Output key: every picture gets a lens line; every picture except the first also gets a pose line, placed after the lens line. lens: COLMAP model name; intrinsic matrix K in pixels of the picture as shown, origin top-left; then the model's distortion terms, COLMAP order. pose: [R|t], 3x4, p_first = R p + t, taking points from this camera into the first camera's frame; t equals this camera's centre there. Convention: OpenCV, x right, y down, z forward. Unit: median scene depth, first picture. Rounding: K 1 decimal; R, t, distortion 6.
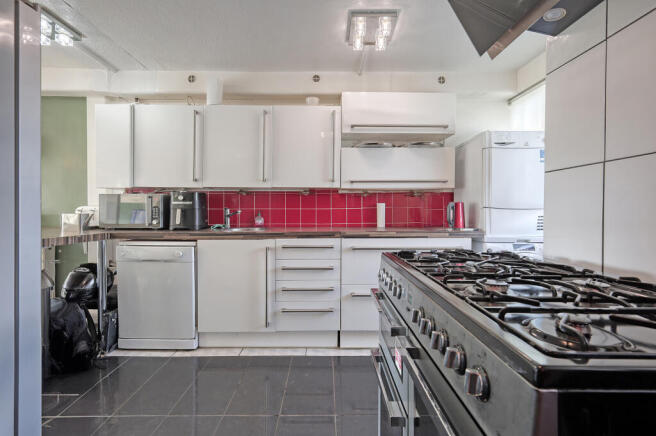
lens RADIAL K [[284.0, 0, 332.6], [0, 284.0, 213.6], [0, 0, 1]] dist [-0.002265, 0.001011]
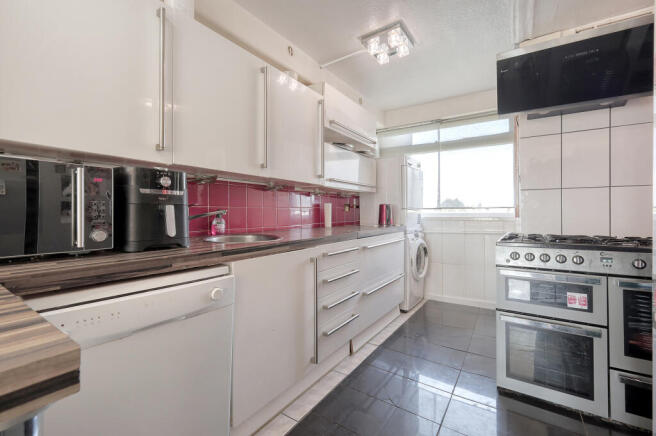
lens RADIAL K [[284.0, 0, 326.8], [0, 284.0, 213.1], [0, 0, 1]] dist [-0.002265, 0.001011]
pose [[0.569871, -0.003220, 0.821728, -0.730620], [0.007094, 0.999974, -0.001001, -0.000185], [-0.821704, 0.006400, 0.569879, 0.473492]]
